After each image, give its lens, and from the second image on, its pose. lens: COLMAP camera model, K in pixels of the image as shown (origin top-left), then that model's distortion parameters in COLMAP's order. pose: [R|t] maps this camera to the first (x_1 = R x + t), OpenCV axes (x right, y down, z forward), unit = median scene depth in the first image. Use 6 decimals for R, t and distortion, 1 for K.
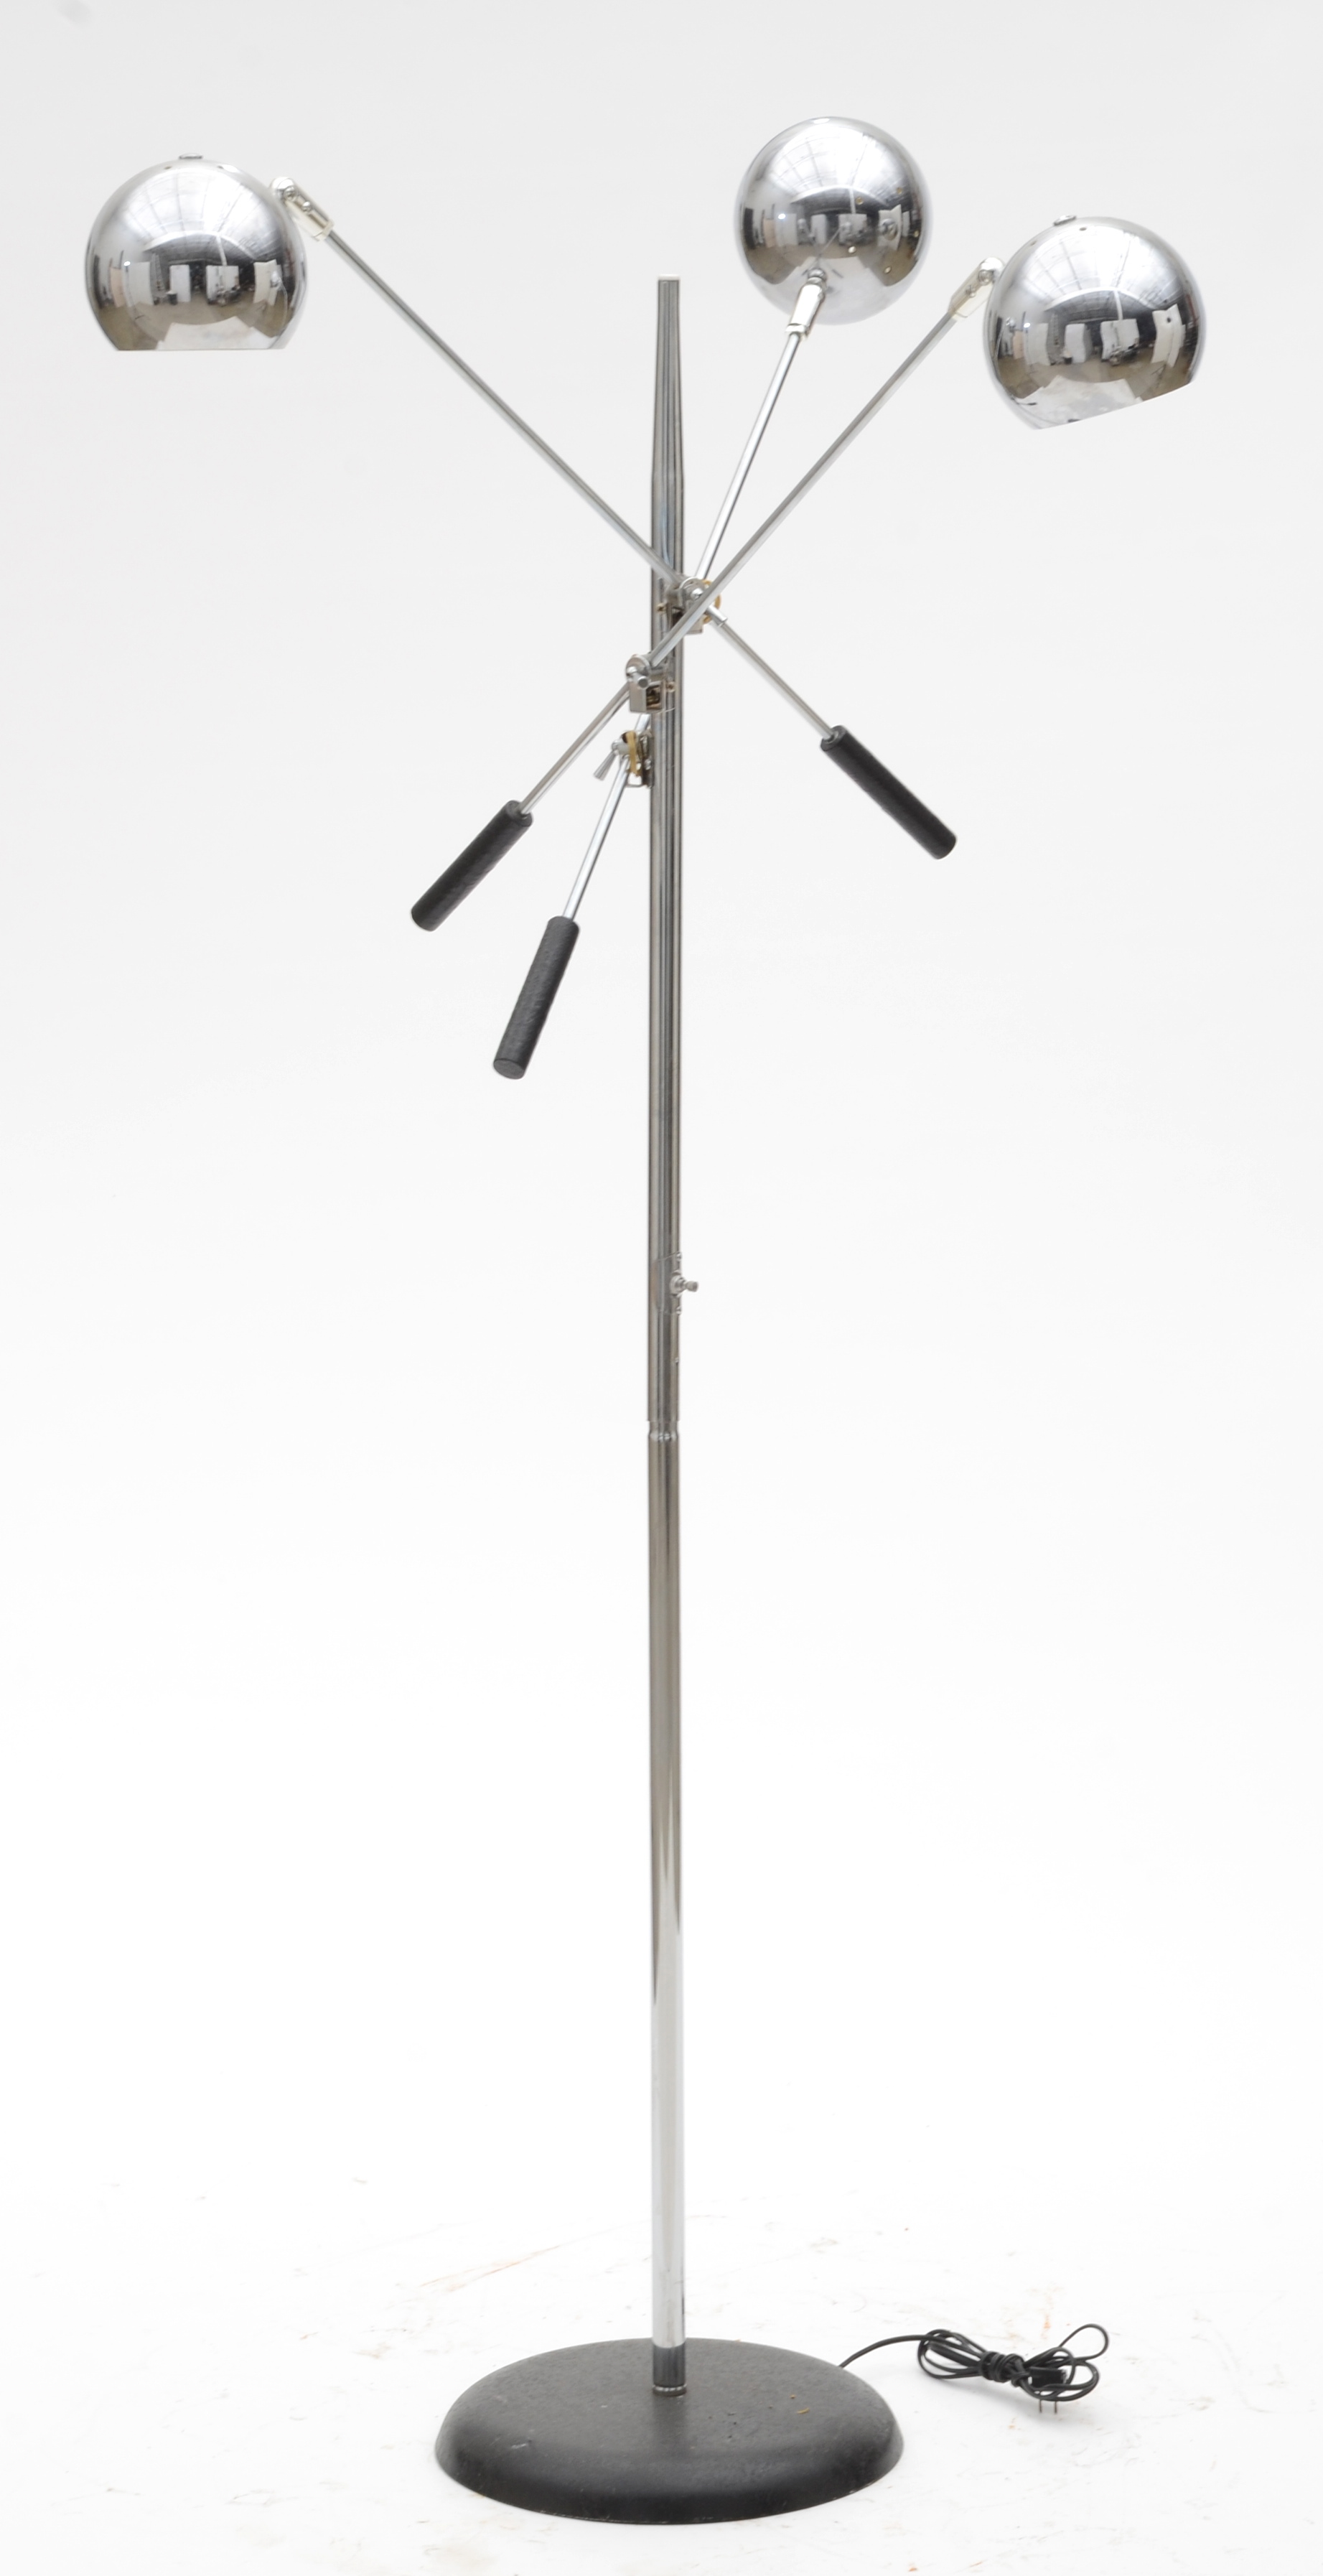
lens RADIAL K [[7848.4, 0, 661.5], [0, 7848.4, 1288.0], [0, 0, 1]] dist [0.952008, -0.184014]
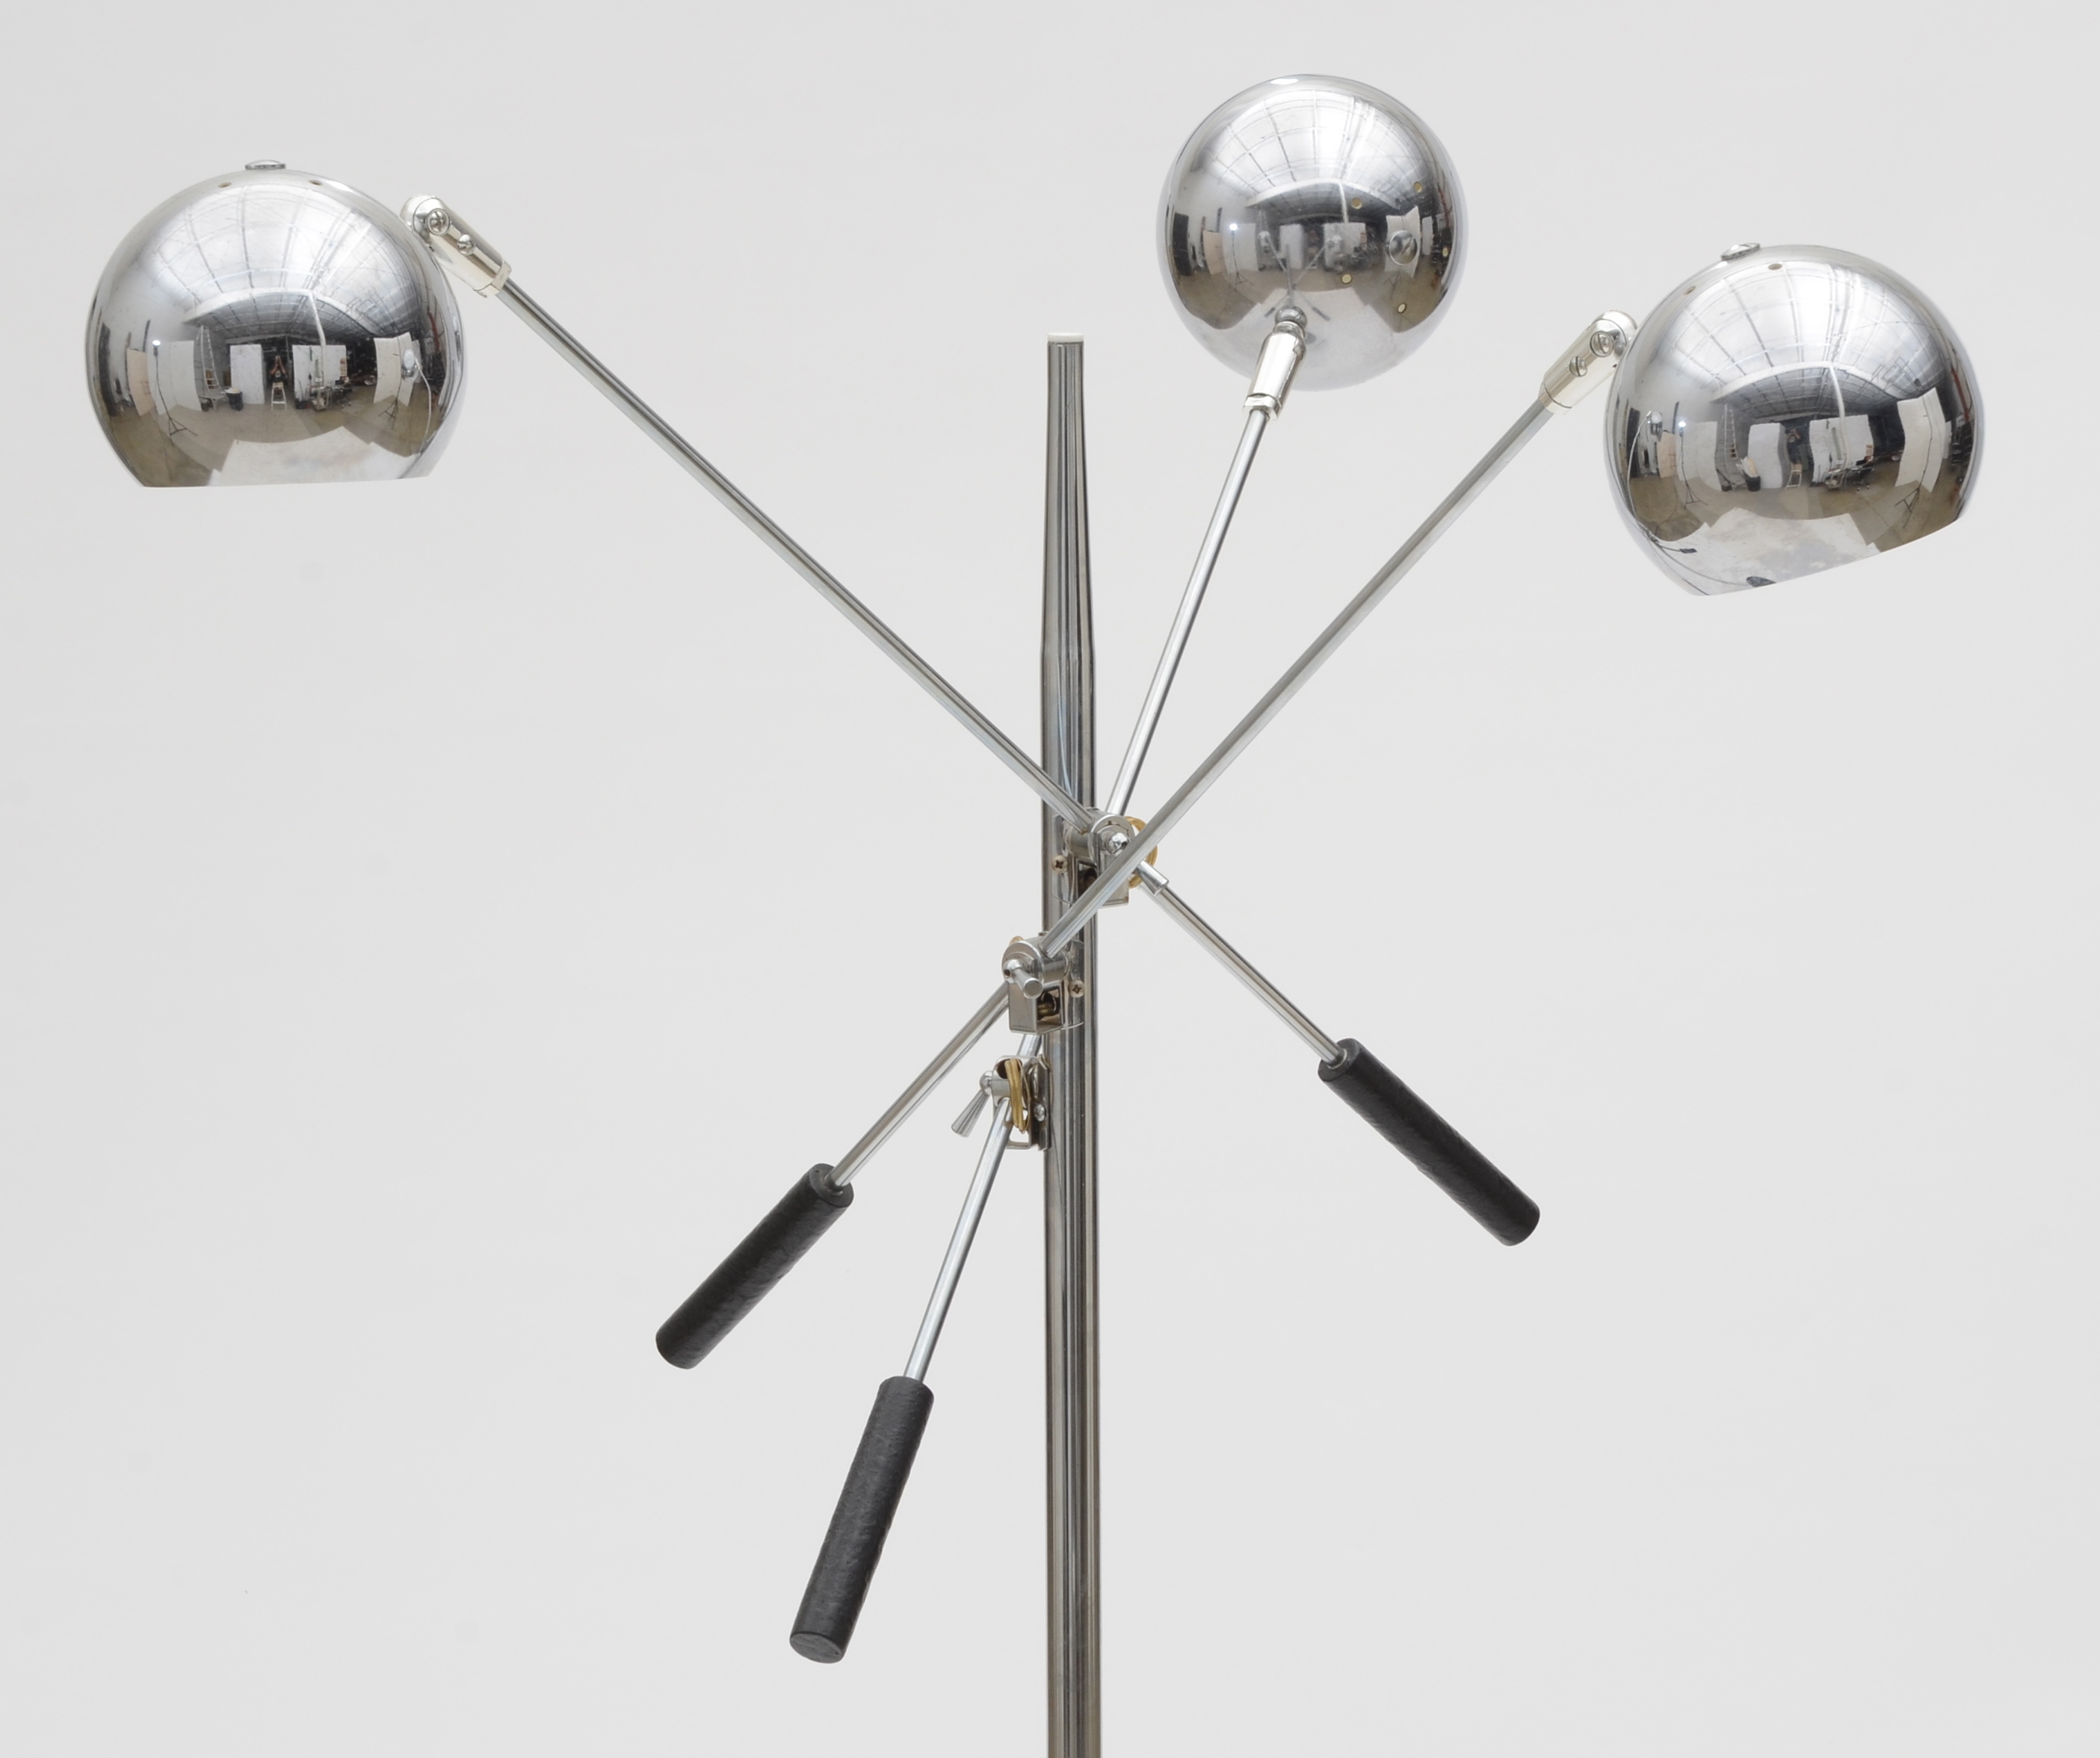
lens RADIAL K [[7899.3, 0, 1057.5], [0, 7899.3, 879.7], [0, 0, 1]] dist [0.640888, 1.659232]
pose [[0.999850, -0.013652, 0.010657, -0.006795], [0.014037, 0.999220, -0.036902, -0.062678], [-0.010145, 0.037046, 0.999262, 0.392204]]
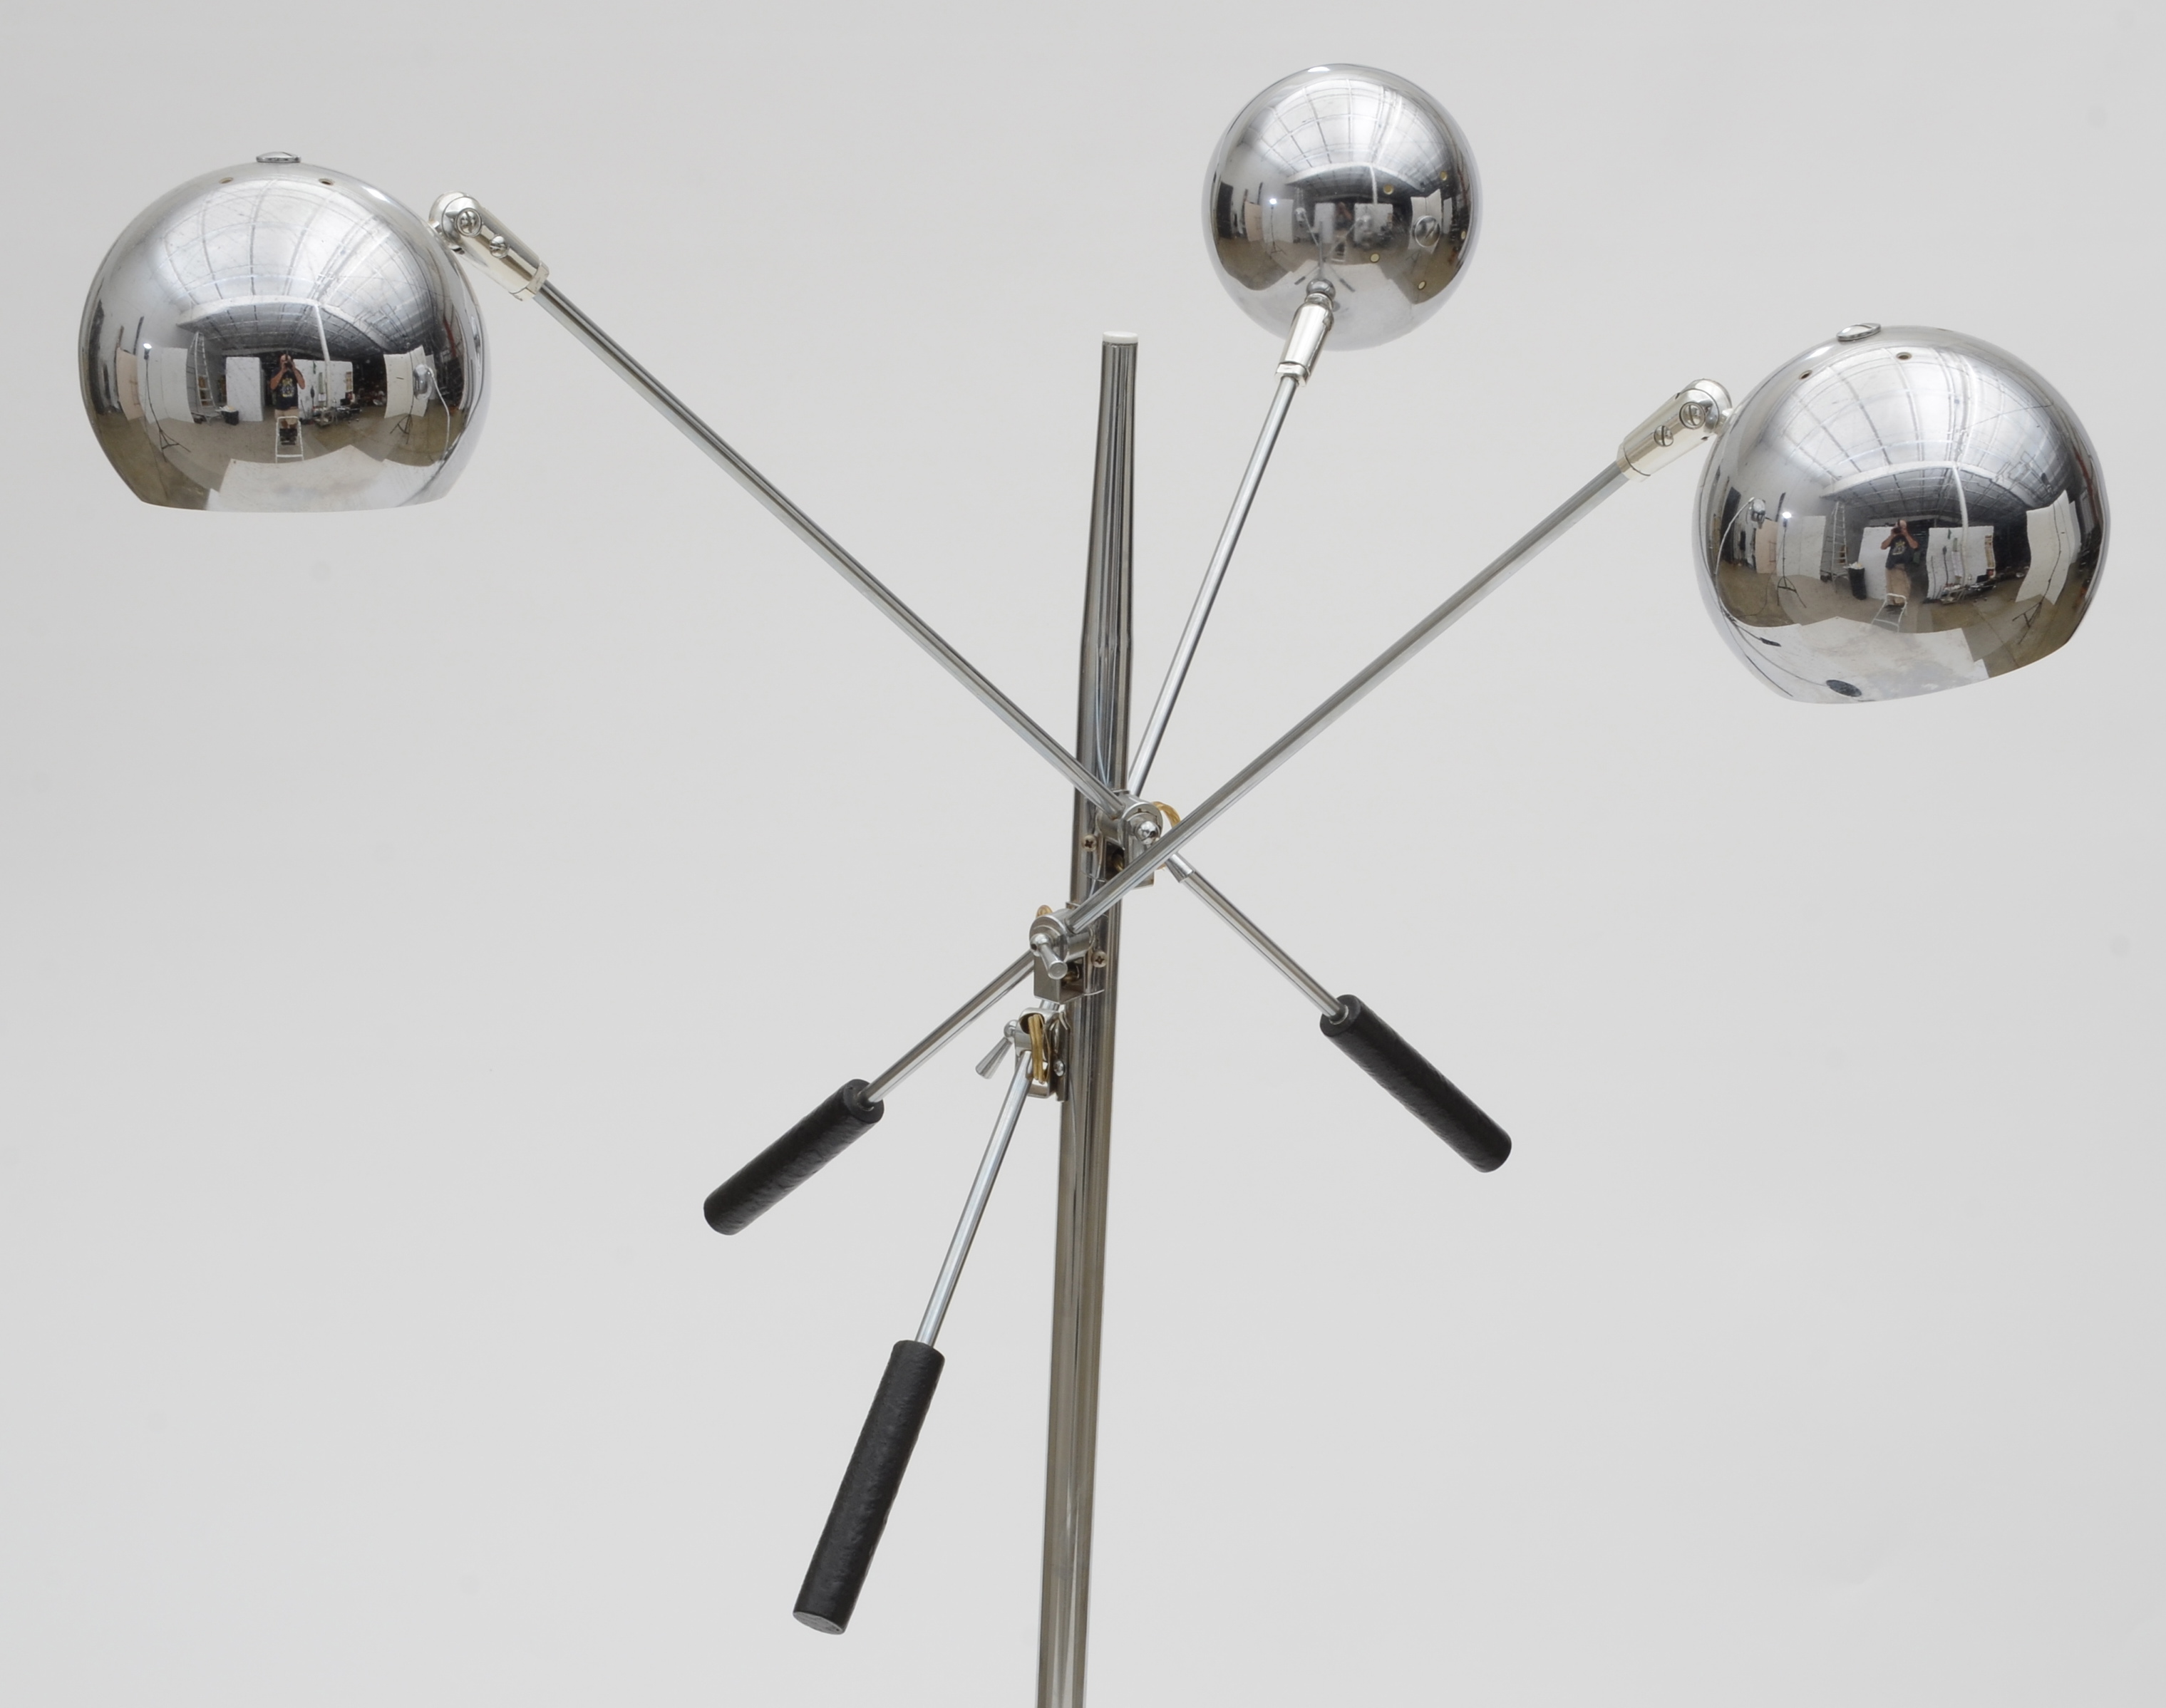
lens RADIAL K [[3809.8, 0, 1057.5], [0, 3809.8, 853.2], [0, 0, 1]] dist [0.119531, 0.010395]
pose [[0.999414, 0.032822, 0.009743, -0.005602], [-0.033602, 0.994874, 0.095373, -0.115313], [-0.006563, -0.095645, 0.995394, 0.699592]]
